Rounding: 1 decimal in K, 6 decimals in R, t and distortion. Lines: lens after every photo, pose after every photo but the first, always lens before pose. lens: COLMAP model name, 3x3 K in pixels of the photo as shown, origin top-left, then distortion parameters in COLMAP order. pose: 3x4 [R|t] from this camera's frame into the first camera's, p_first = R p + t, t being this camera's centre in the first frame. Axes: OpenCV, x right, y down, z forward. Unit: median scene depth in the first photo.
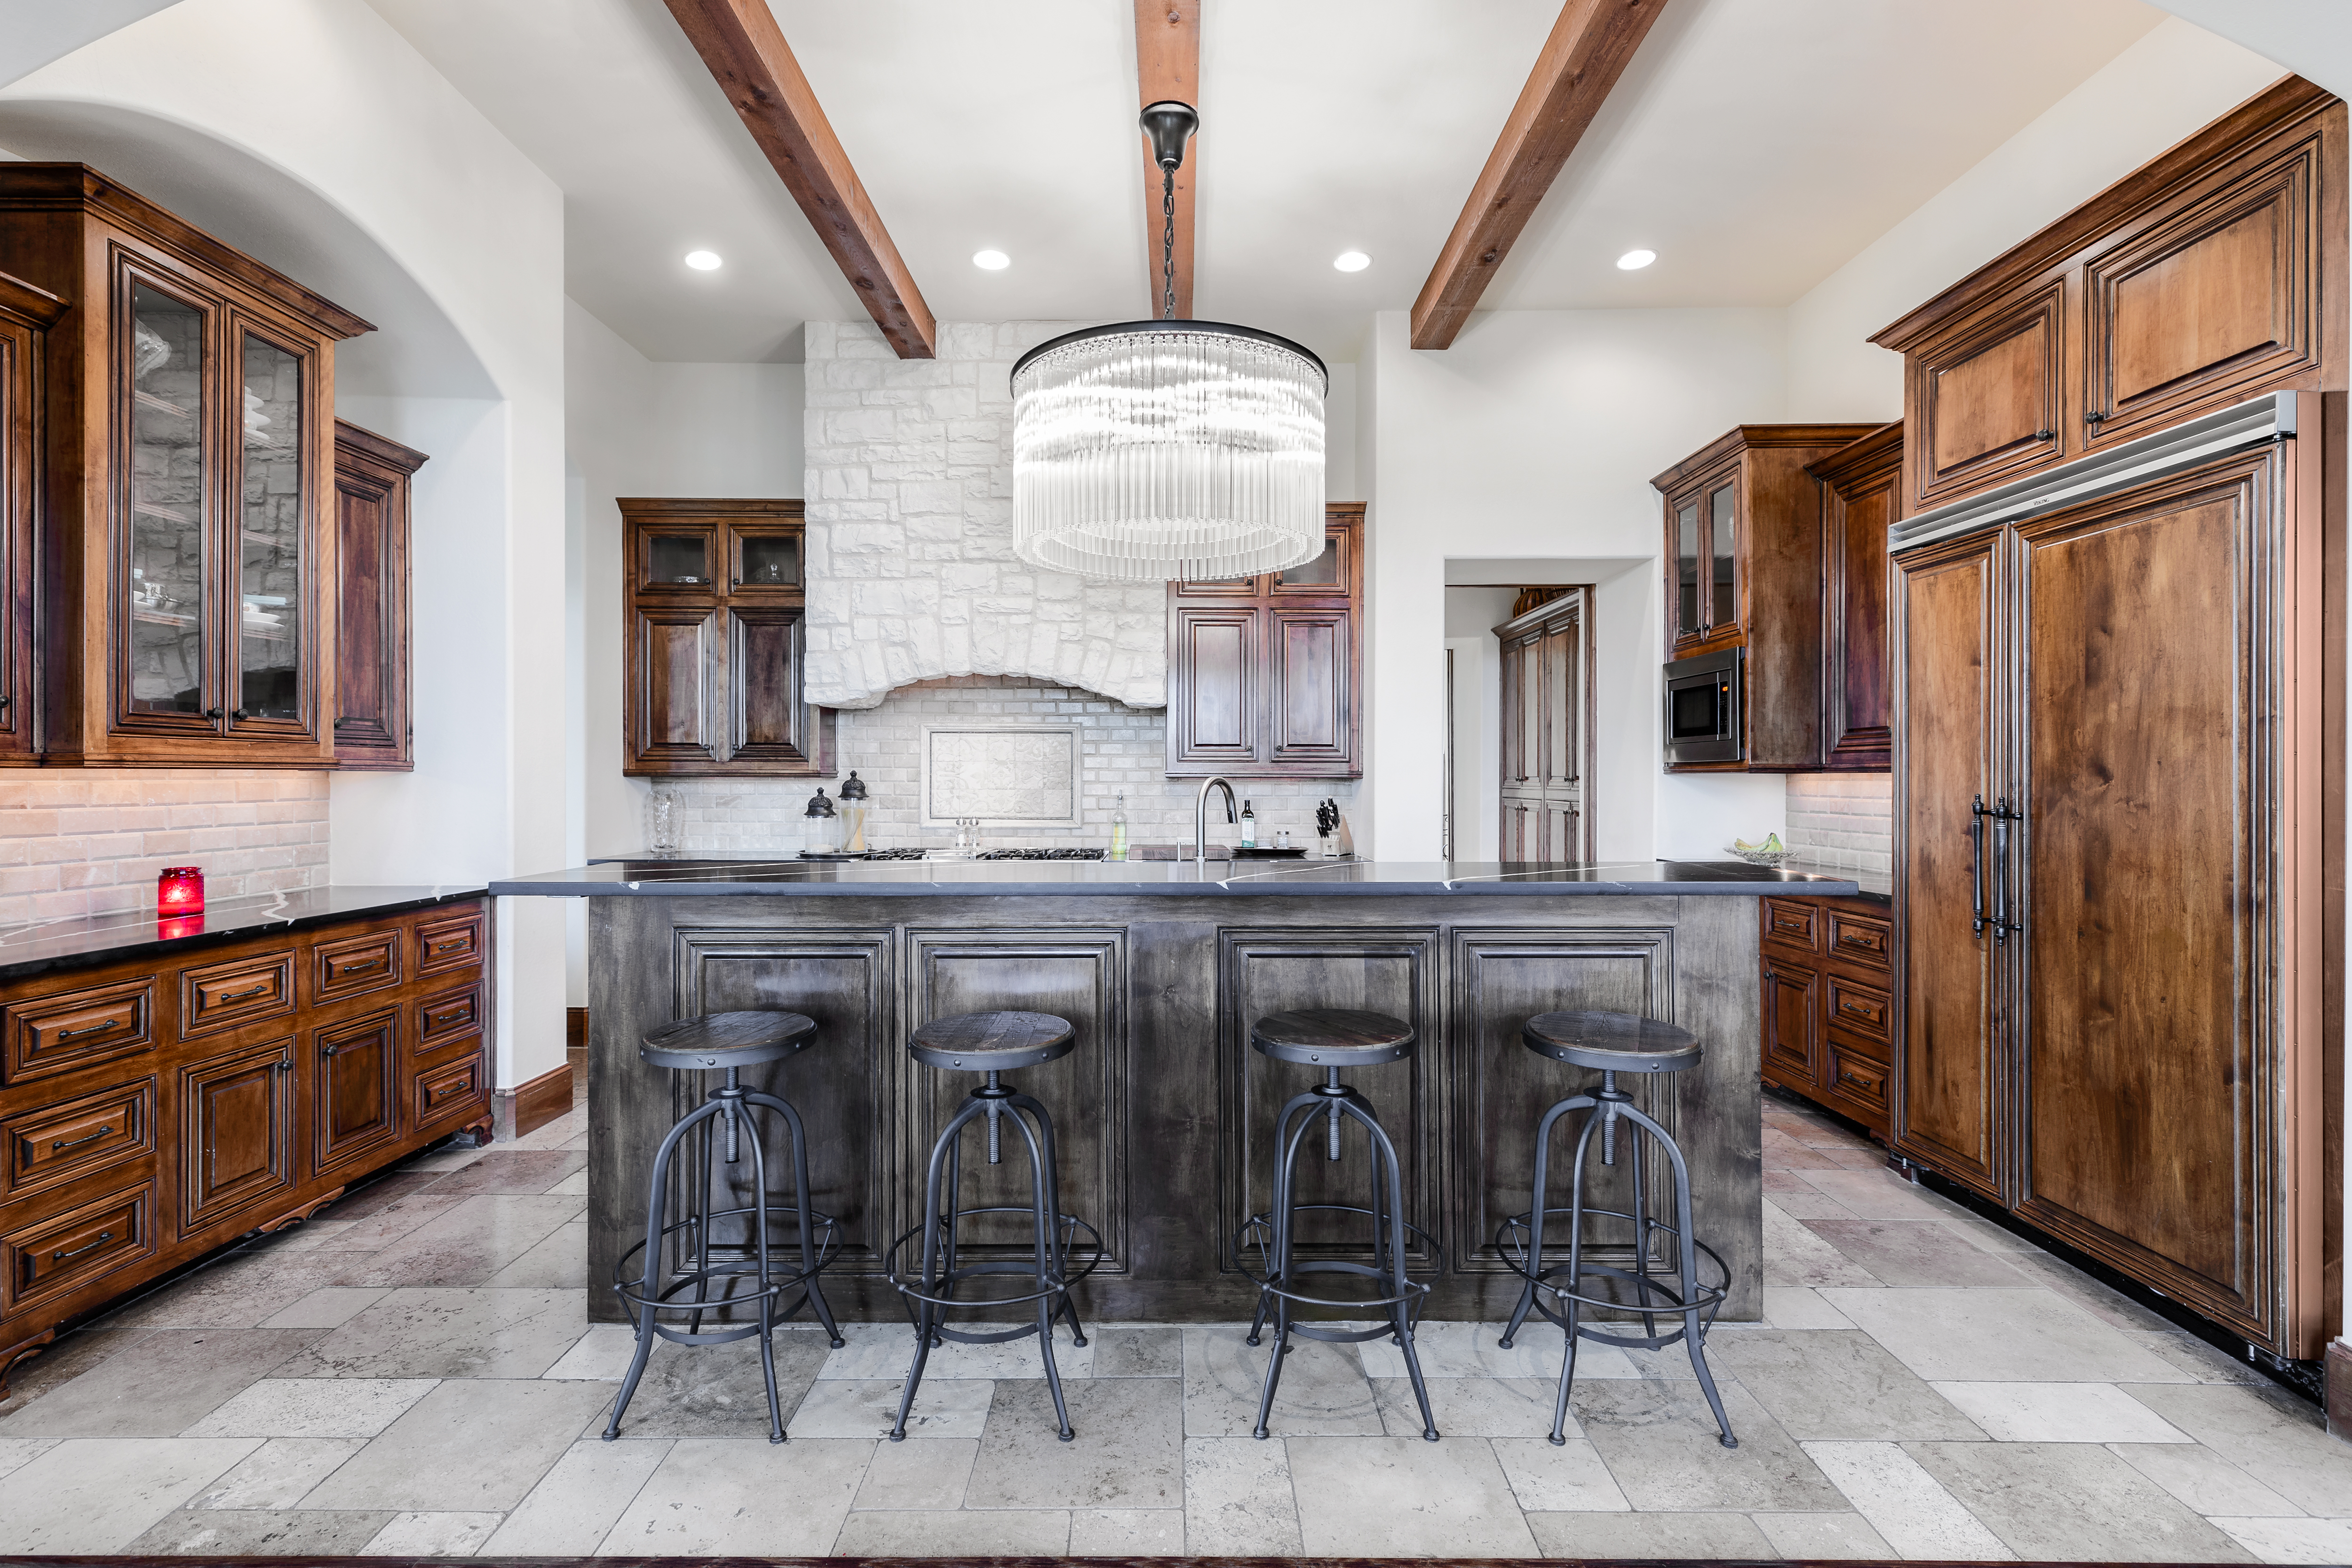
lens RADIAL K [[1059.7, 0, 1181.0], [0, 1059.7, 780.4], [0, 0, 1]] dist [-0.001242, 0.001137]
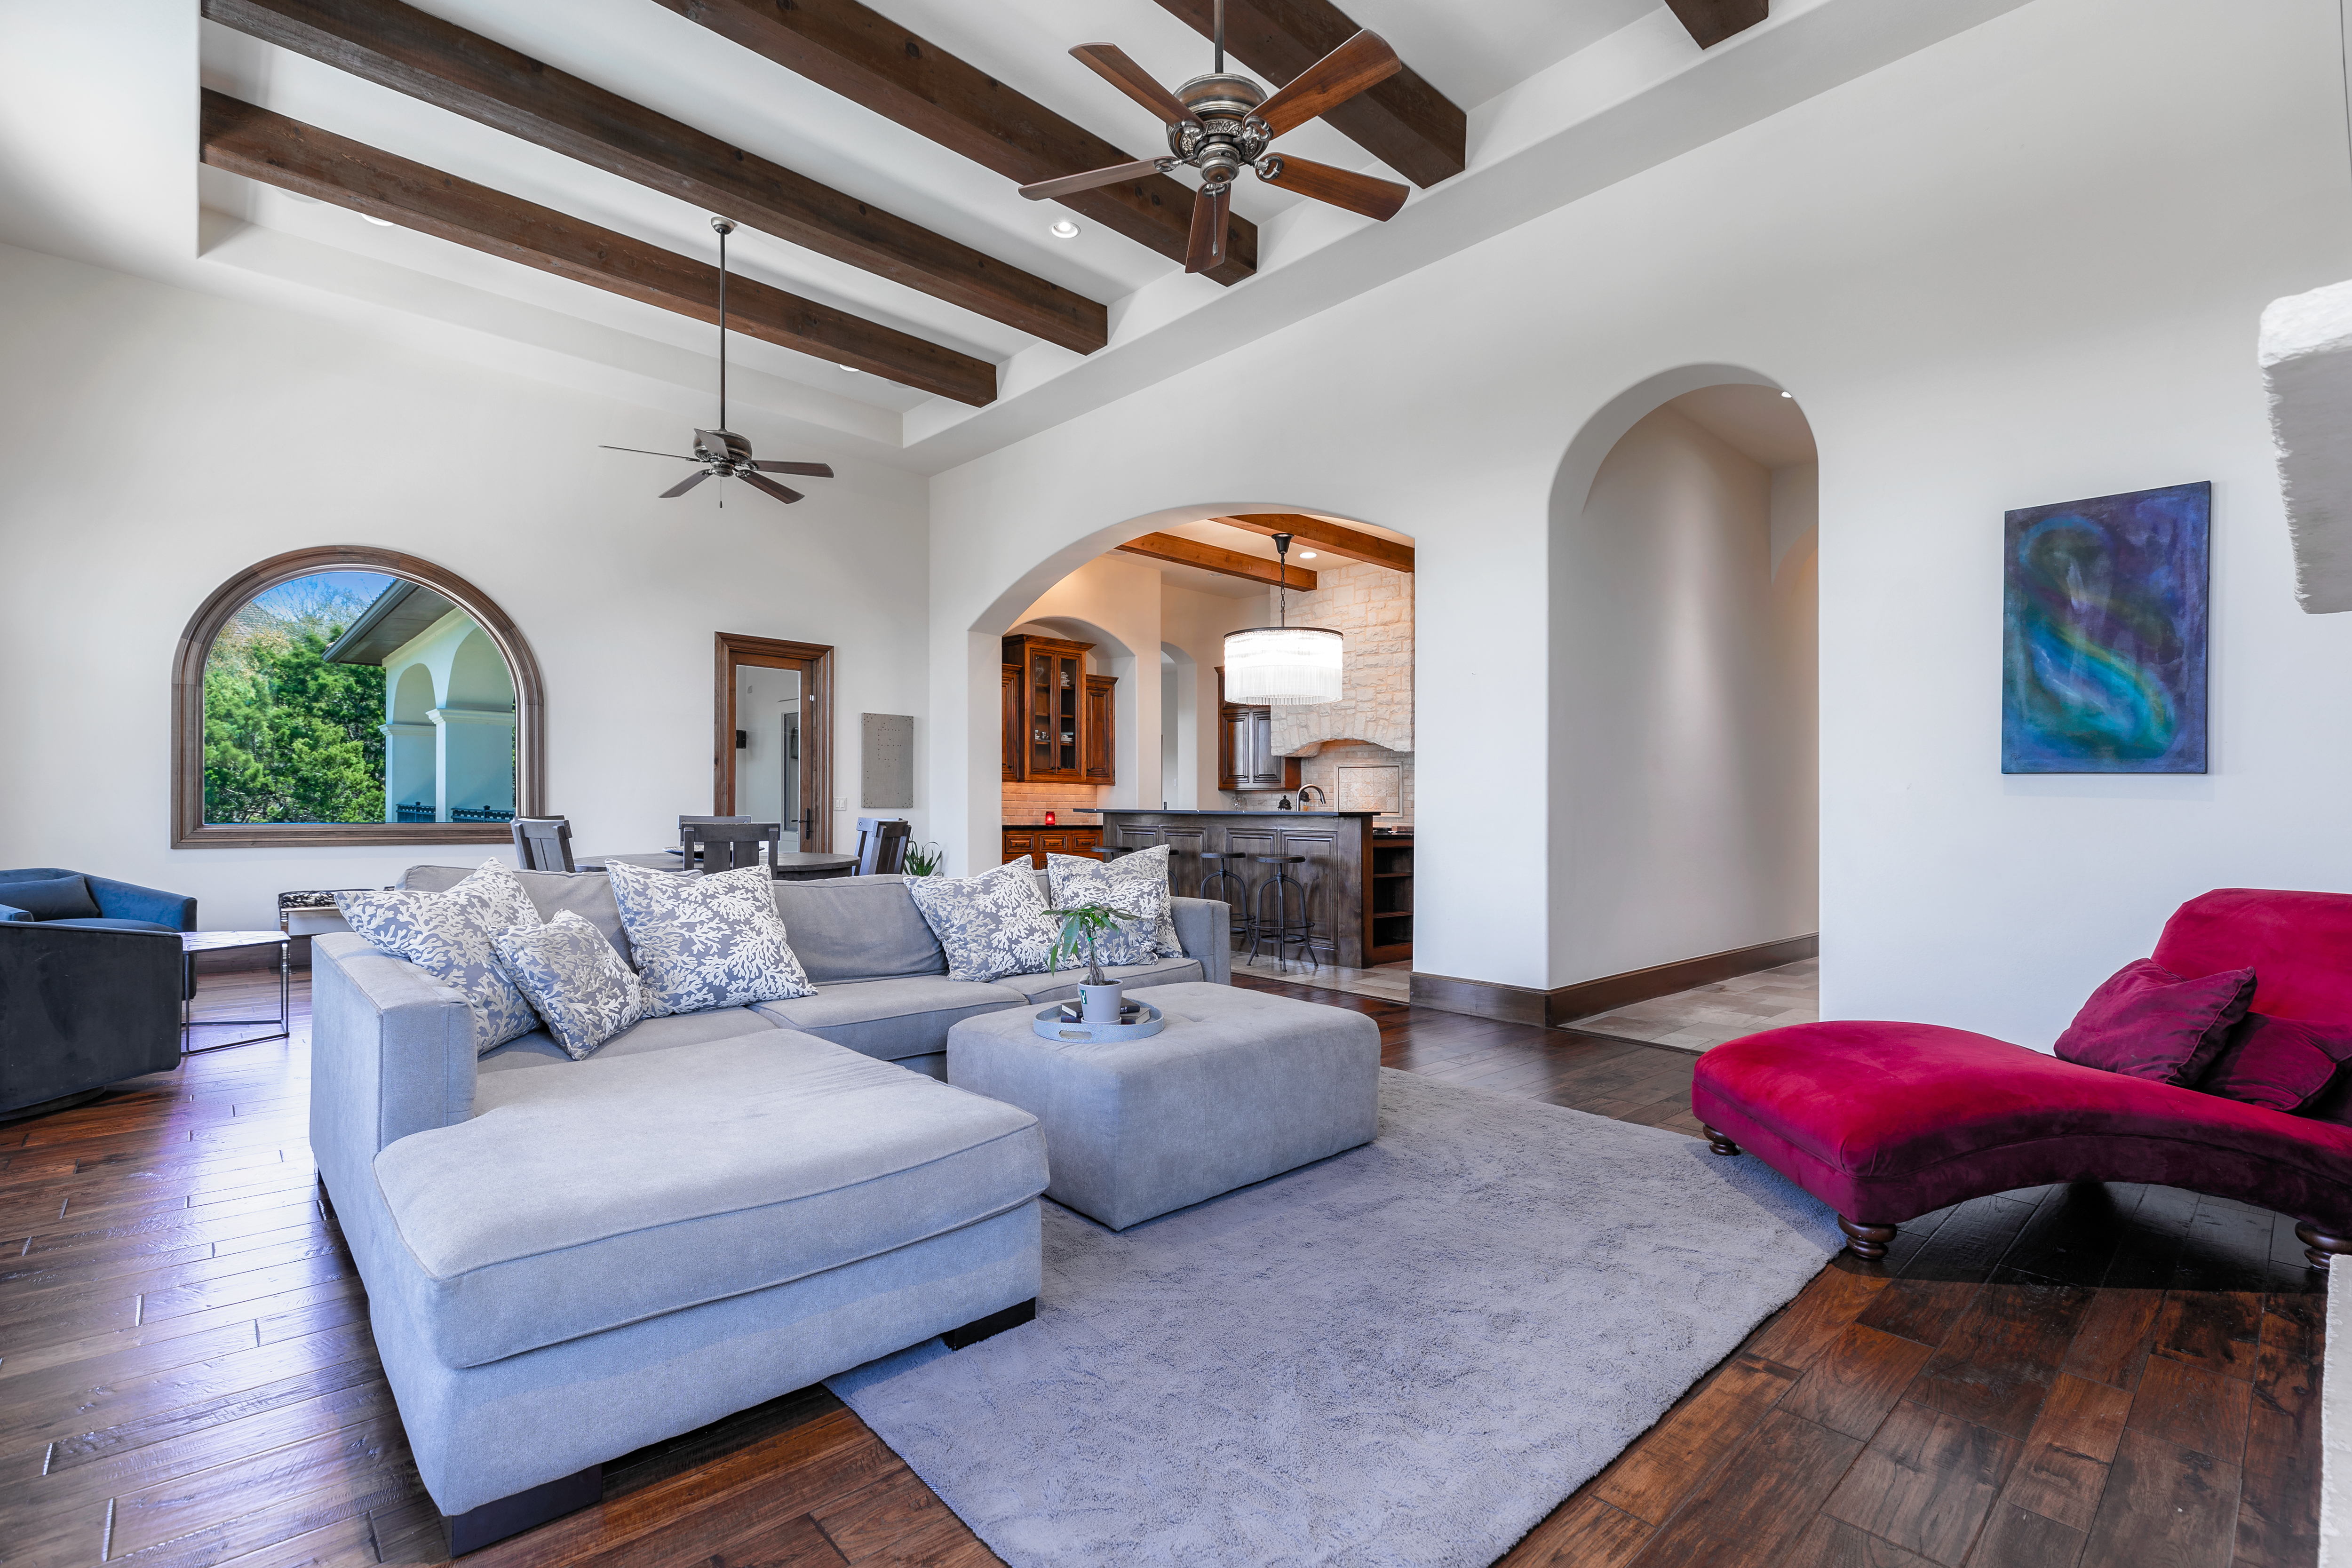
lens RADIAL K [[1059.7, 0, 1161.5], [0, 1059.7, 809.8], [0, 0, 1]] dist [-0.001242, 0.001137]
pose [[0.679967, 0.010810, -0.733163, 1.100534], [-0.016119, 0.999870, -0.000207, 0.042649], [0.733065, 0.011958, 0.680053, -0.655507]]
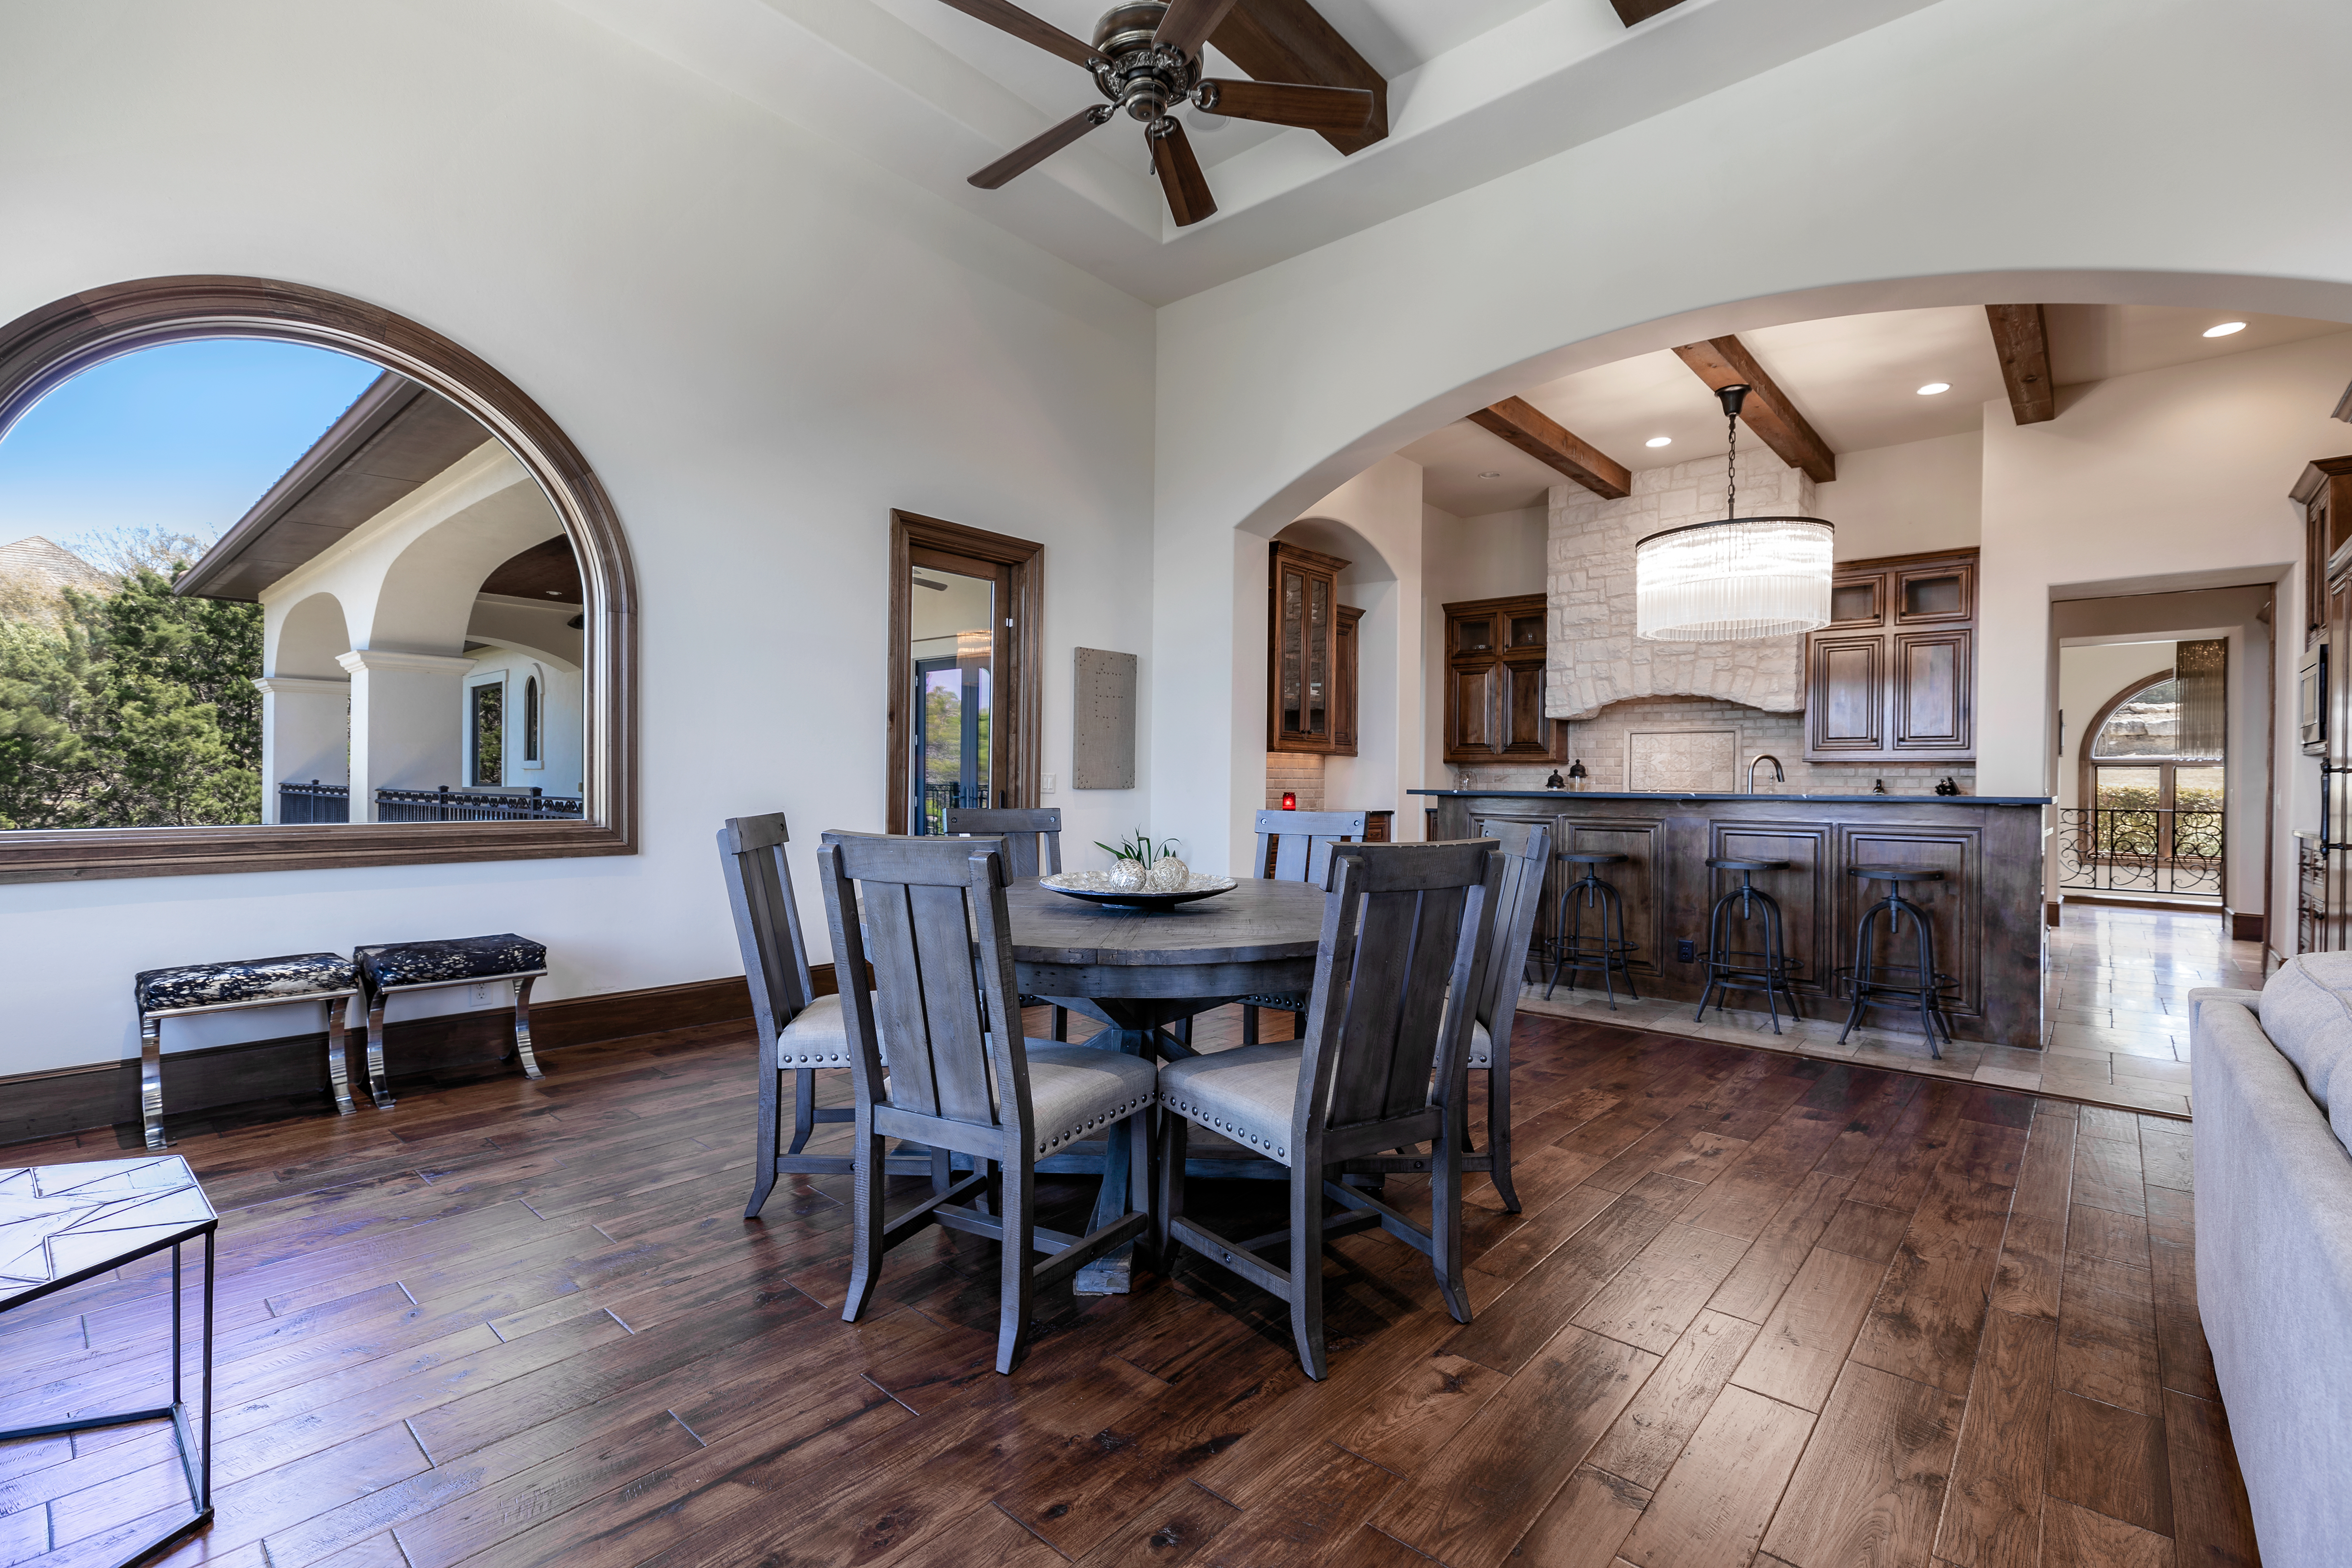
lens RADIAL K [[1059.7, 0, 1162.0], [0, 1059.7, 791.9], [0, 0, 1]] dist [-0.001242, 0.001137]
pose [[0.745500, 0.013233, -0.666374, 0.302505], [-0.011679, 0.999909, 0.006790, 0.038804], [0.666403, 0.002721, 0.745586, -0.632305]]
